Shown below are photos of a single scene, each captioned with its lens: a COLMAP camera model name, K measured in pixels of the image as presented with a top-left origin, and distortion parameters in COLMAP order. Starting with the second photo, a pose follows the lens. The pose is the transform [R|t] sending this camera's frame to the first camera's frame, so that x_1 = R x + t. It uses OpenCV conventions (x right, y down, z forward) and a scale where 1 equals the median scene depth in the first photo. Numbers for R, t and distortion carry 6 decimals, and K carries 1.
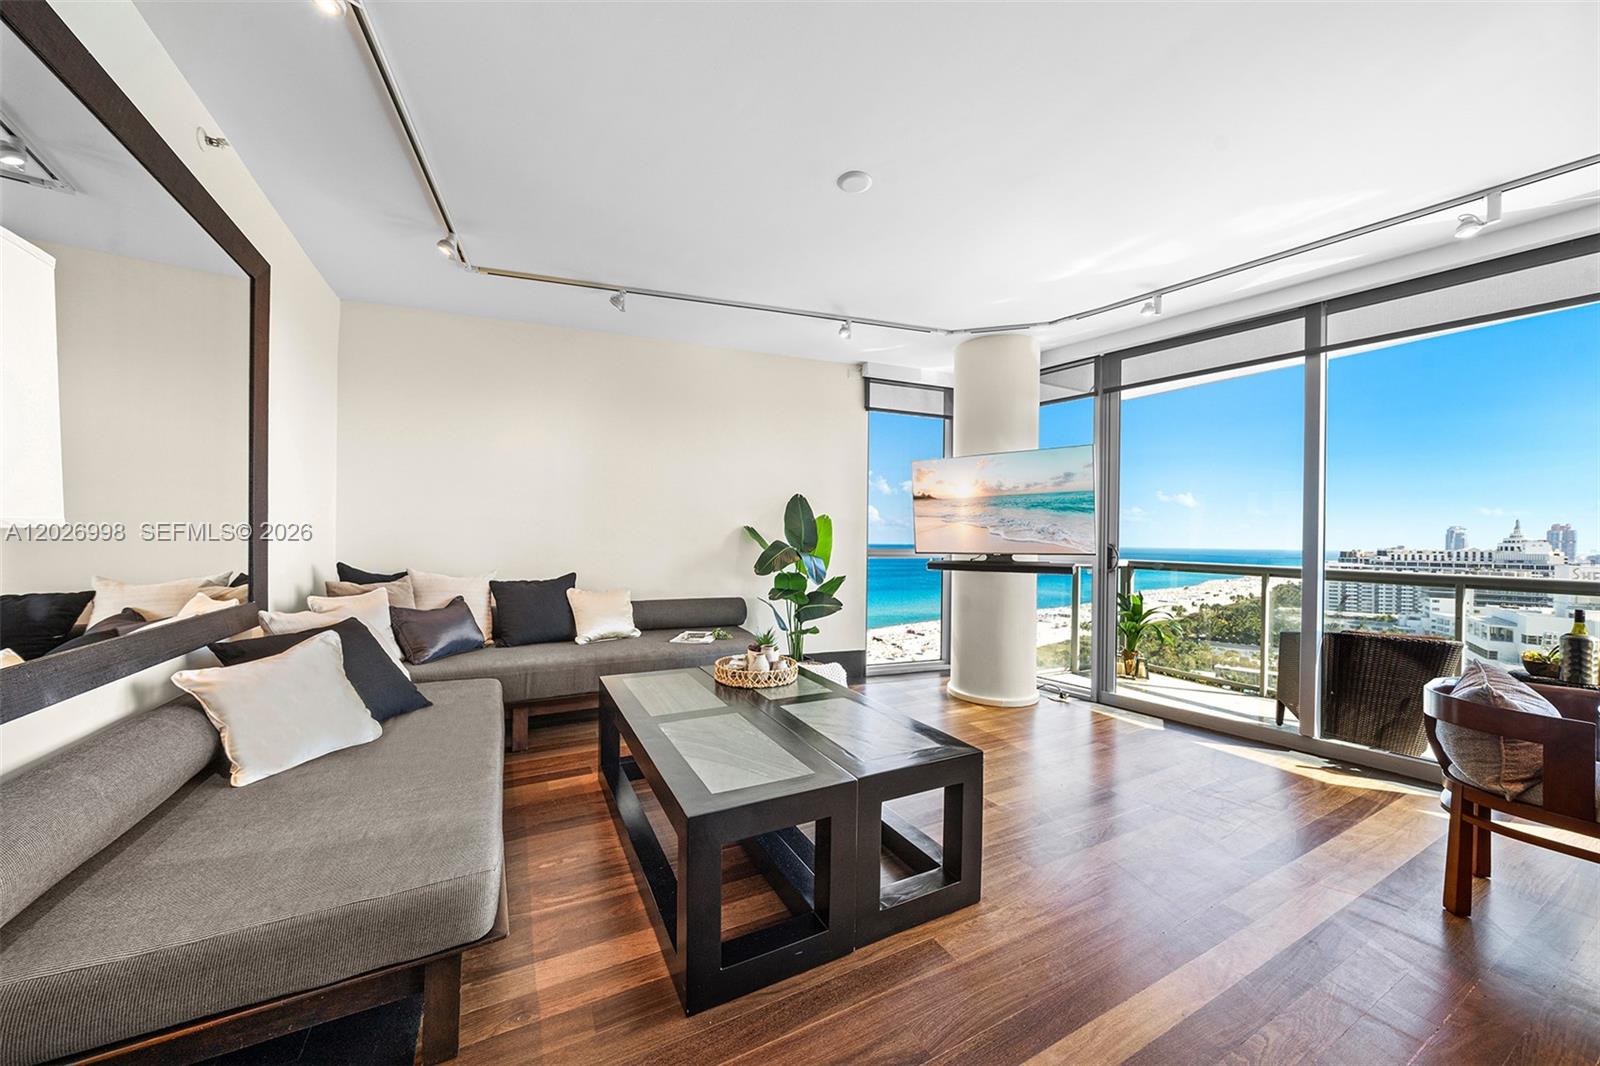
lens RADIAL K [[554.7, 0, 783.6], [0, 554.7, 538.6], [0, 0, 1]] dist [-0.012006, -0.000071]
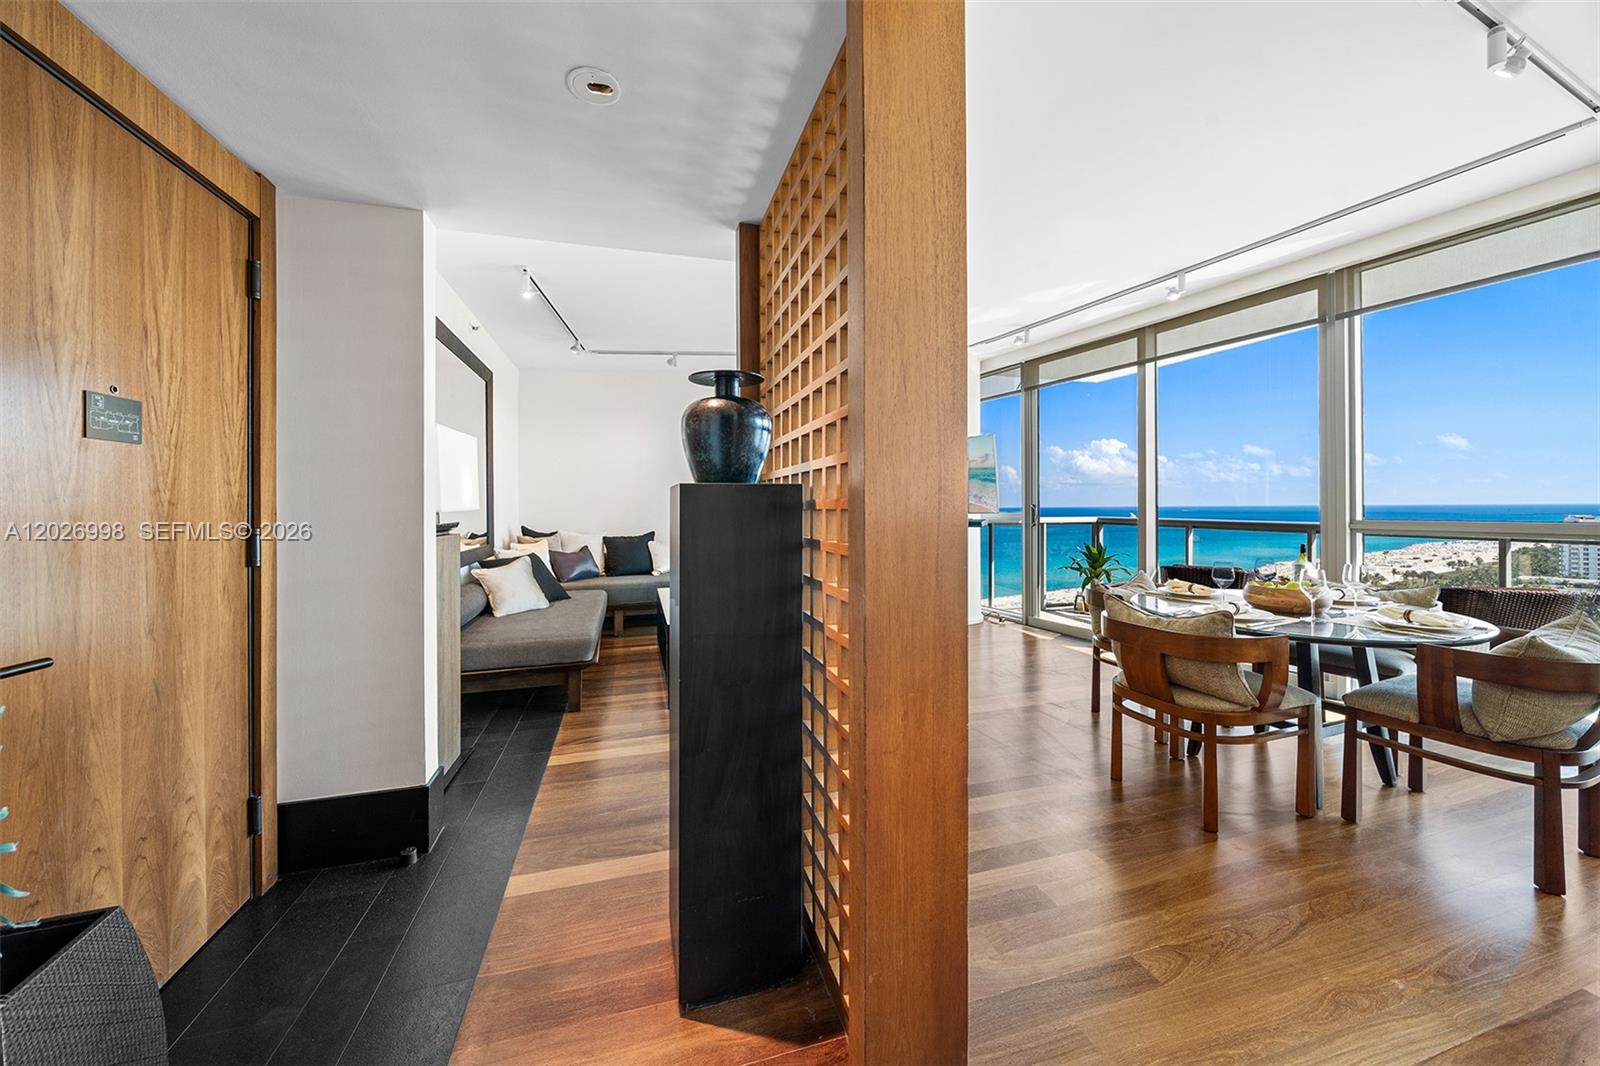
lens RADIAL K [[562.1, 0, 787.4], [0, 562.1, 510.6], [0, 0, 1]] dist [-0.012976, 0.002190]
pose [[0.980386, -0.021303, -0.195933, 0.282193], [0.022876, 0.999722, 0.005768, 0.002907], [0.195755, -0.010137, 0.980600, -0.442266]]
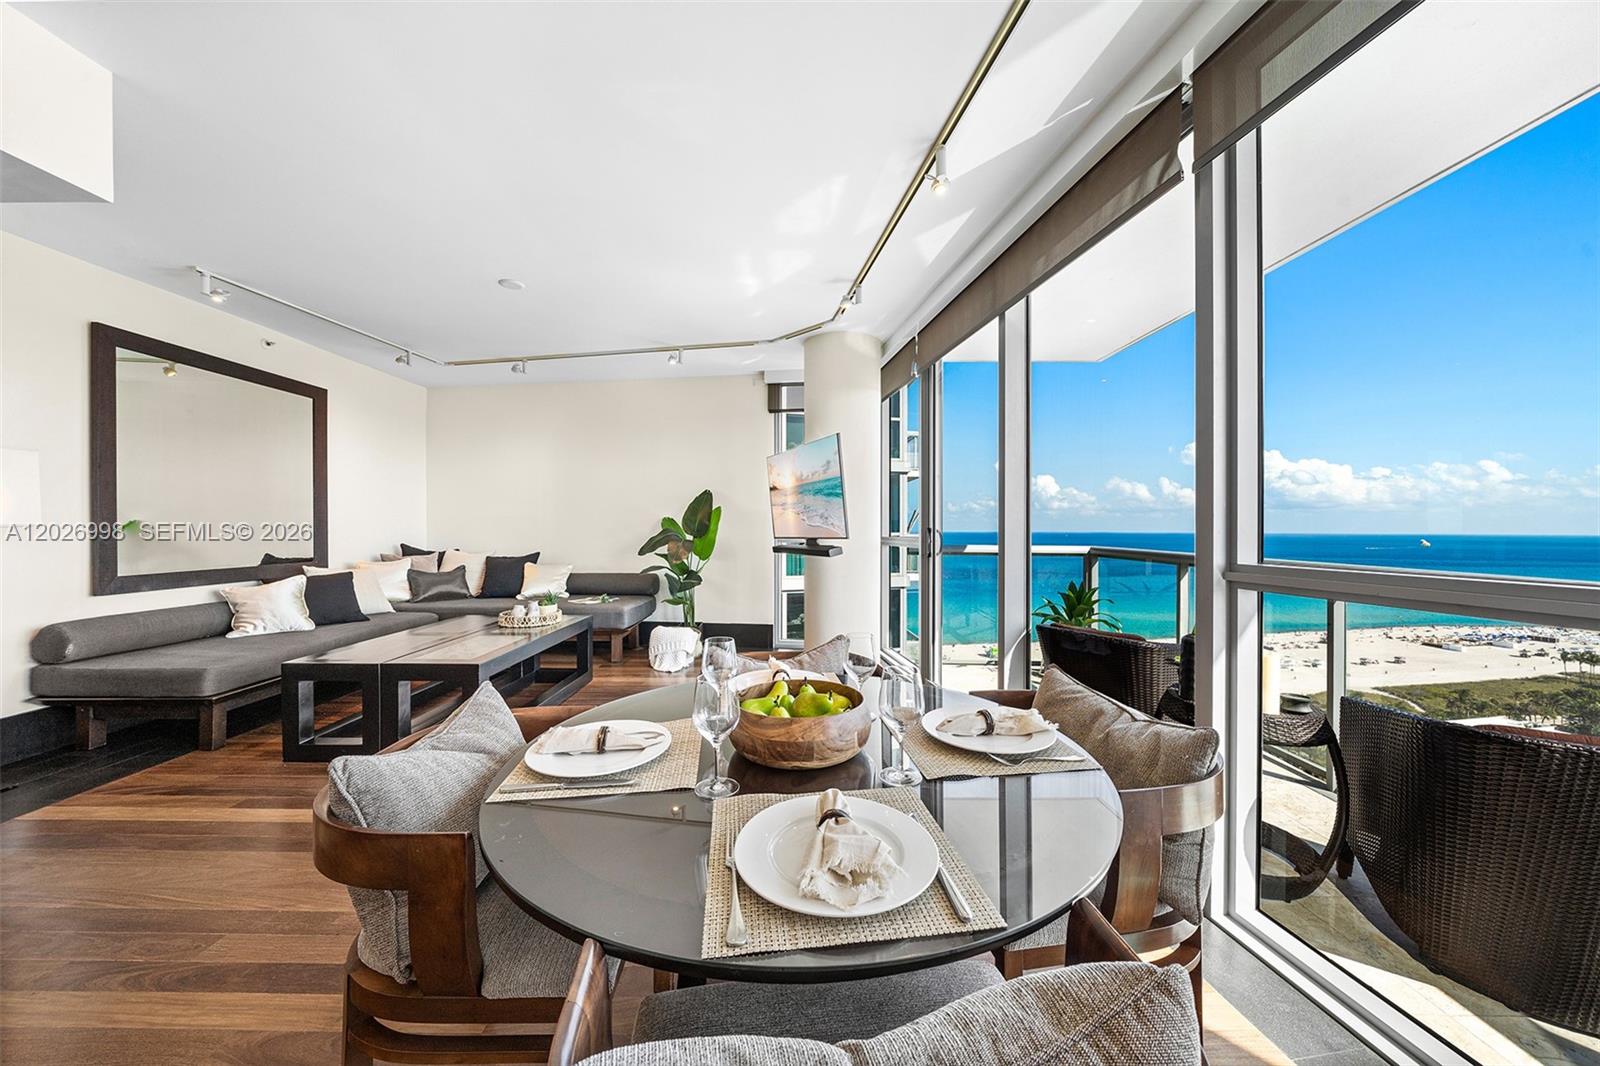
lens RADIAL K [[556.2, 0, 798.0], [0, 556.2, 528.9], [0, 0, 1]] dist [-0.001978, -0.000110]
pose [[0.887145, -0.011456, -0.461349, 0.854938], [0.010775, 0.999933, -0.004112, 0.013889], [0.461366, -0.001323, 0.887209, 0.018755]]
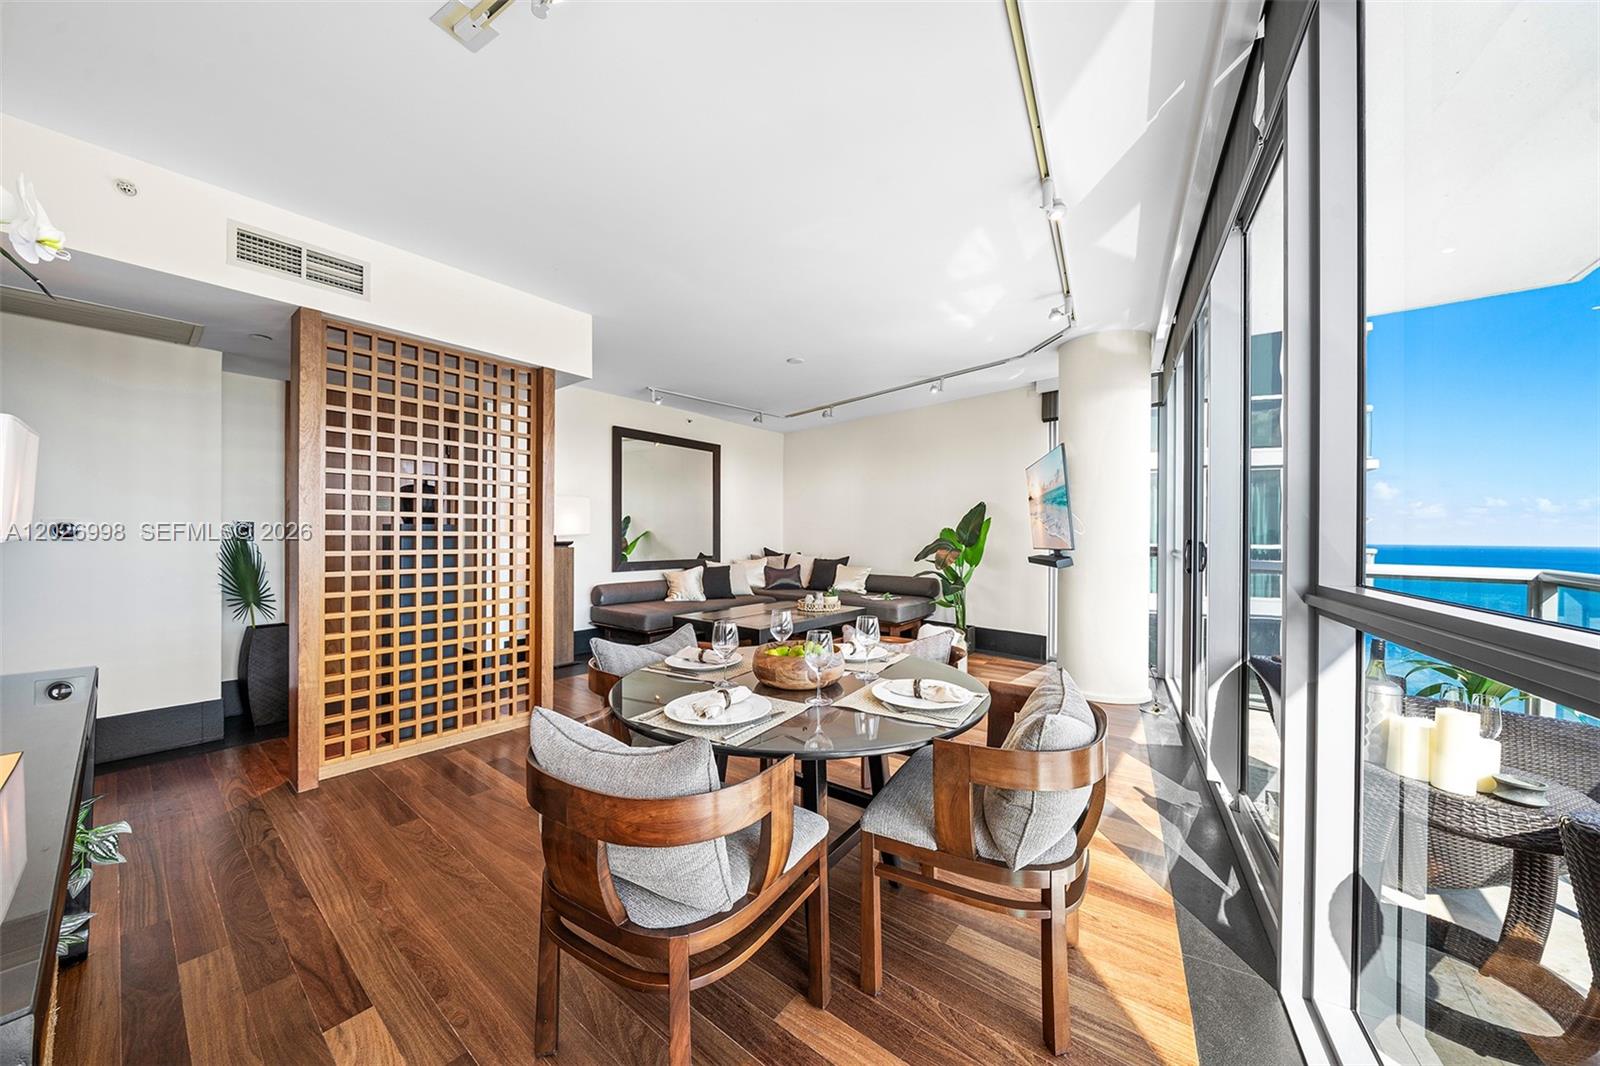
lens RADIAL K [[551.0, 0, 793.5], [0, 551.0, 536.2], [0, 0, 1]] dist [-0.002819, -0.000032]
pose [[0.407210, -0.009390, -0.913286, 1.138020], [-0.000928, 0.999942, -0.010694, 0.014952], [0.913334, 0.005202, 0.407178, 0.095954]]
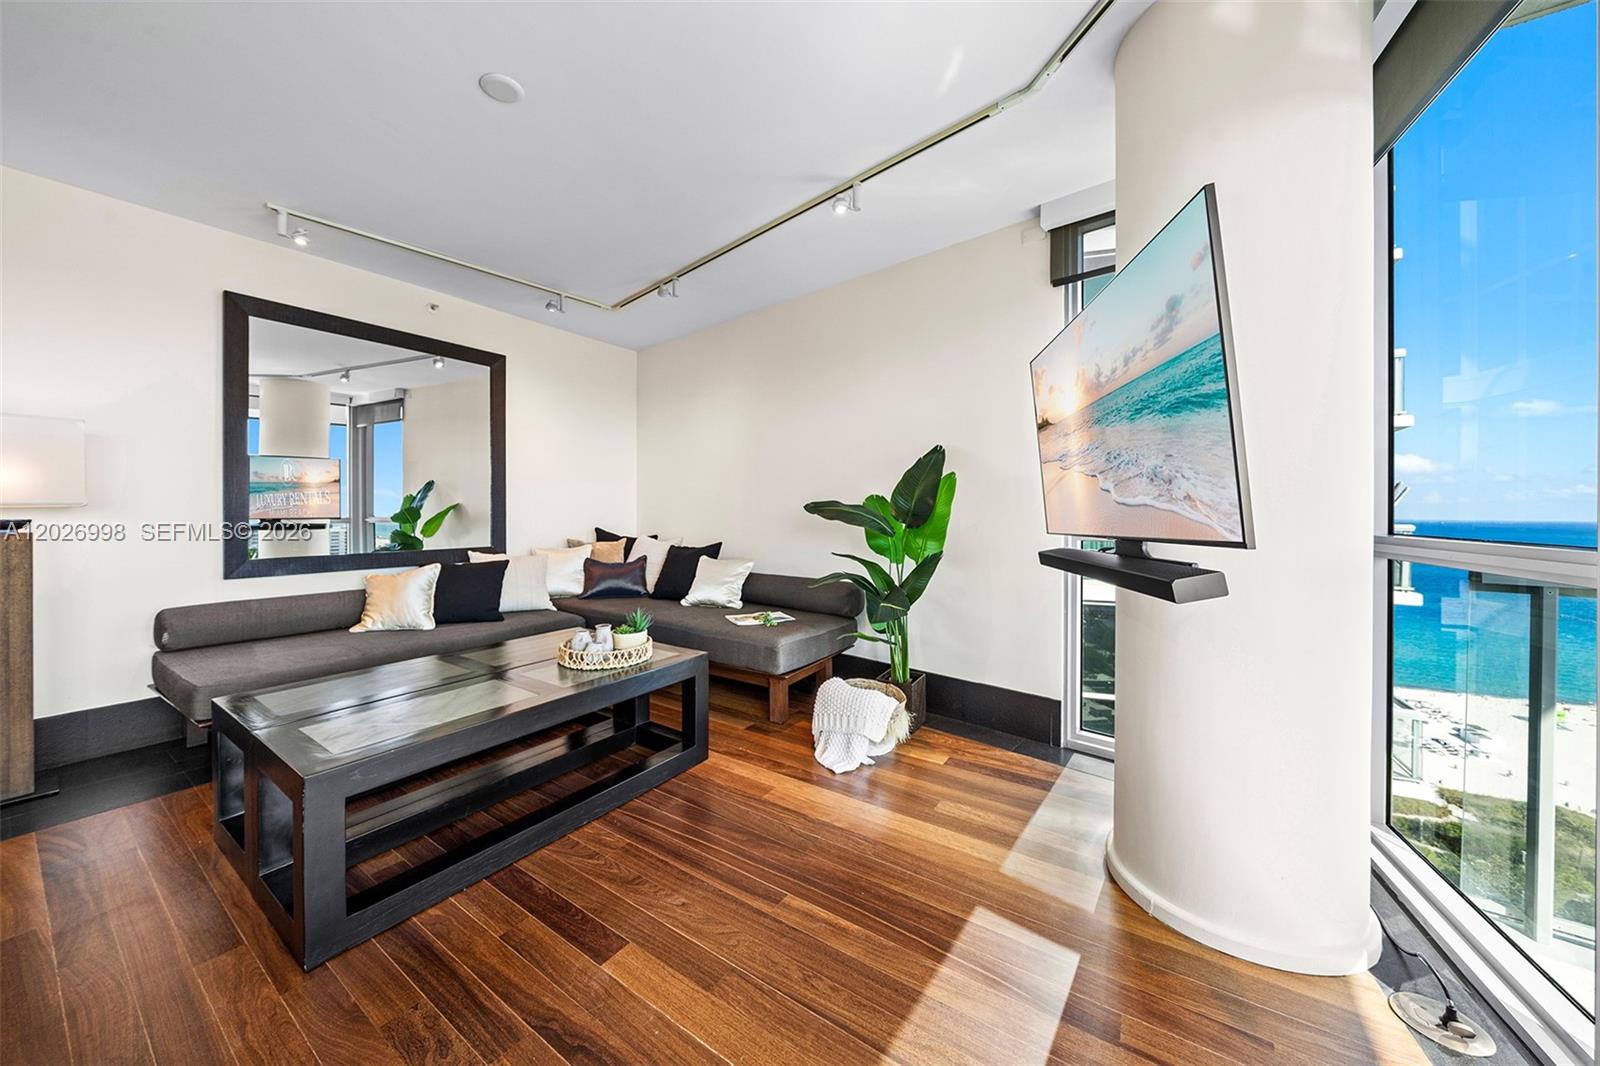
lens RADIAL K [[562.1, 0, 787.4], [0, 562.1, 510.6], [0, 0, 1]] dist [-0.012976, 0.002190]
pose [[0.471878, -0.010652, -0.881599, 0.627879], [0.001296, 0.999934, -0.011388, 0.012036], [0.881663, 0.004231, 0.471861, 0.565680]]
